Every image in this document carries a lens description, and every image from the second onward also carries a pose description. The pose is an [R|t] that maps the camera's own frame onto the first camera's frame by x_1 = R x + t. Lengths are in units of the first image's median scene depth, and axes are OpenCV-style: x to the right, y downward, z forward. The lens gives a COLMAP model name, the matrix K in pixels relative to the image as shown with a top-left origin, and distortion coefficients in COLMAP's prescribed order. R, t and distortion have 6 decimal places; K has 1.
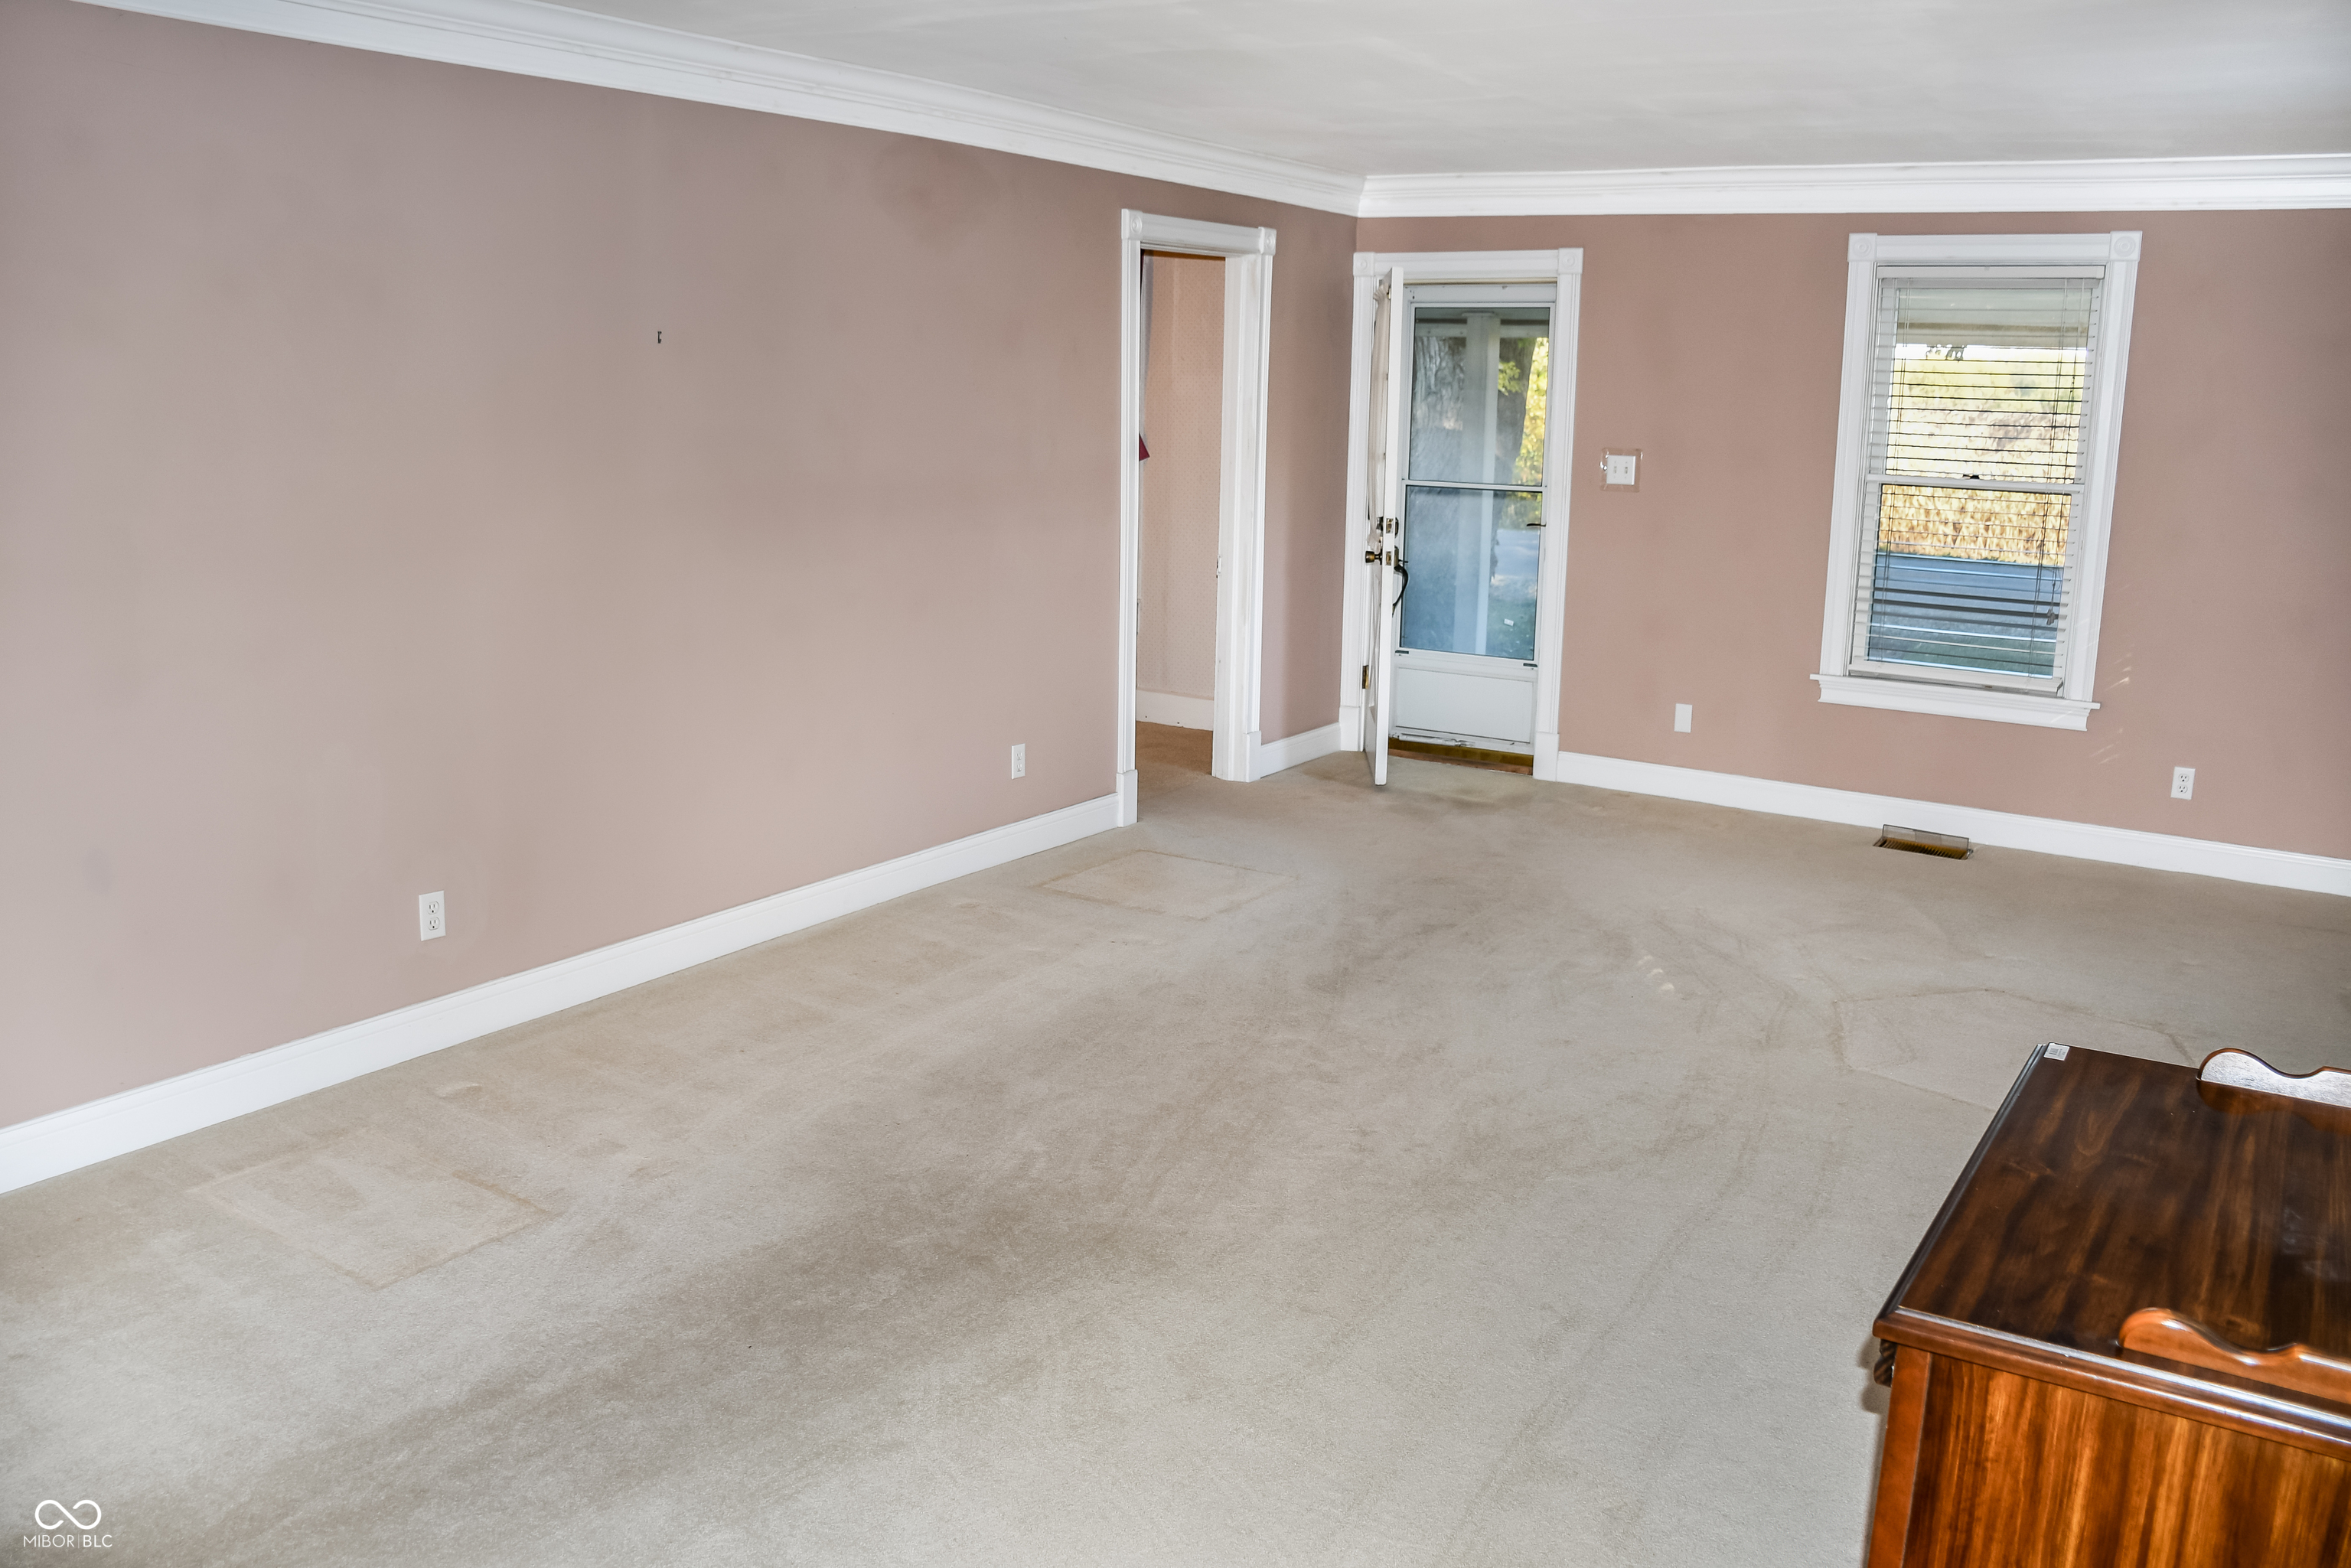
lens RADIAL K [[1844.4, 0, 1174.6], [0, 1844.4, 782.1], [0, 0, 1]] dist [-0.141591, 0.091284]
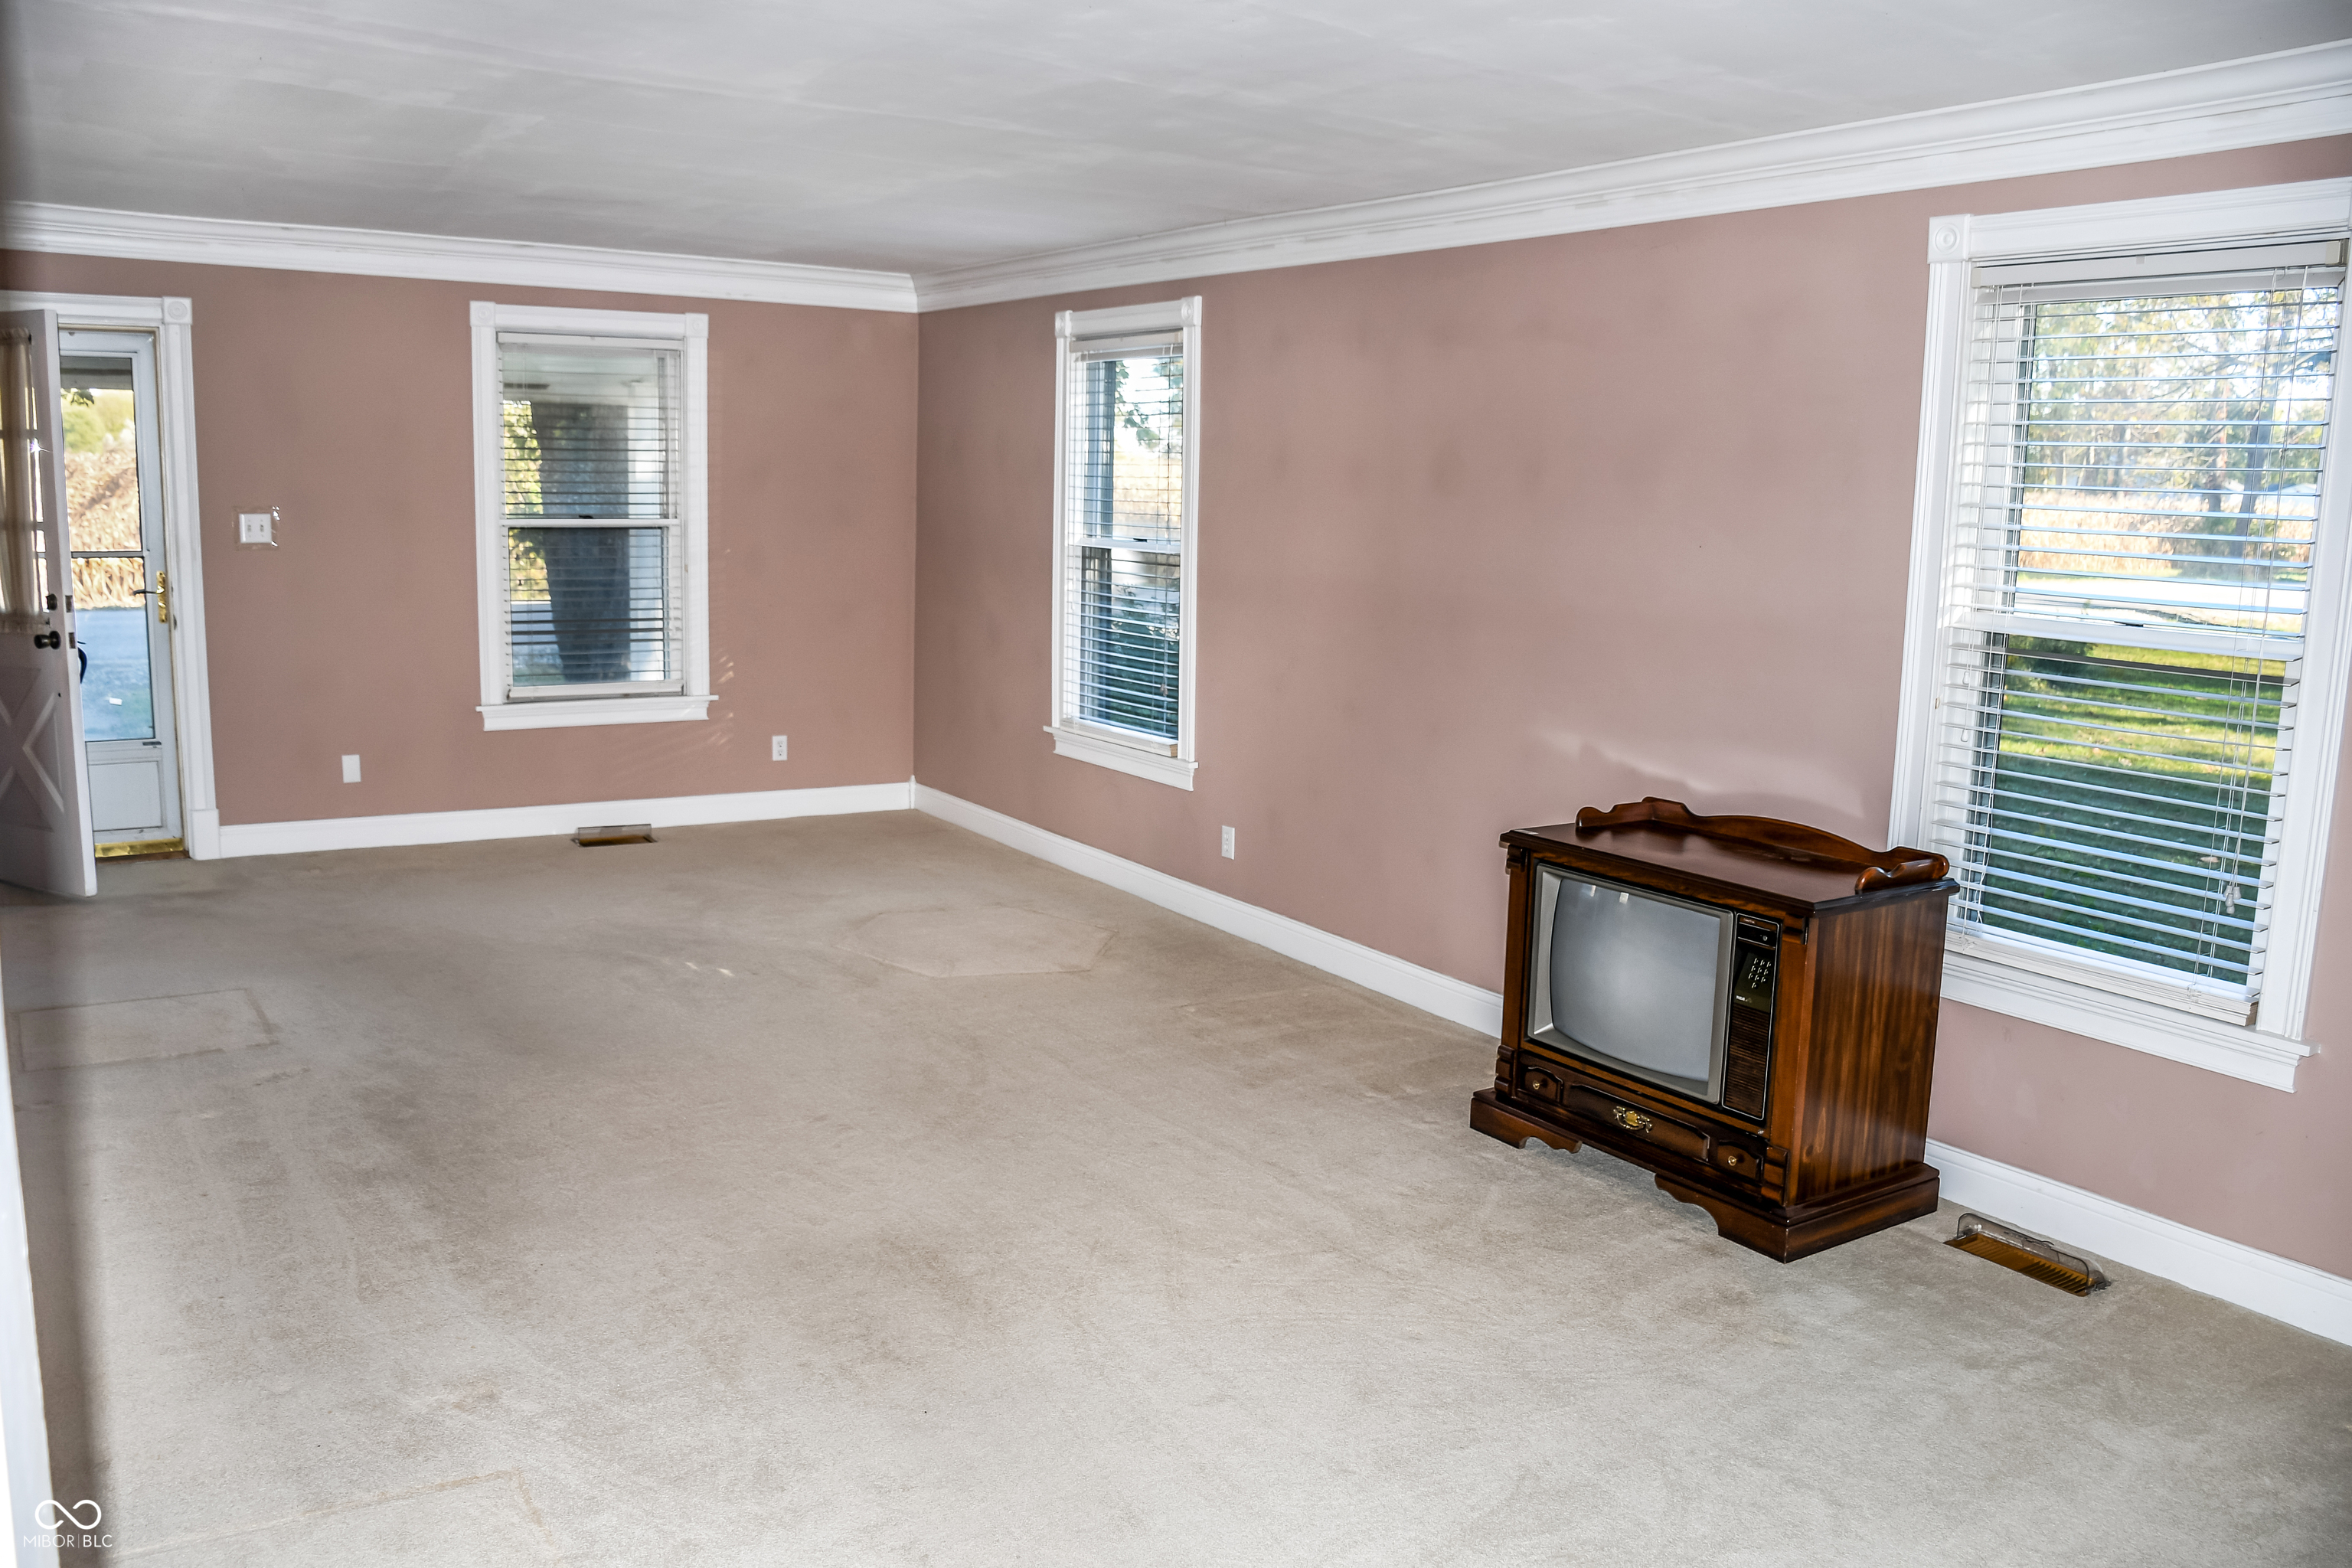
lens RADIAL K [[1845.3, 0, 1171.1], [0, 1845.3, 775.8], [0, 0, 1]] dist [-0.141591, 0.091284]
pose [[0.407371, -0.153050, 0.900347, -0.467092], [0.170745, 0.981238, 0.089545, -0.046257], [-0.897159, 0.117251, 0.425861, 0.181455]]
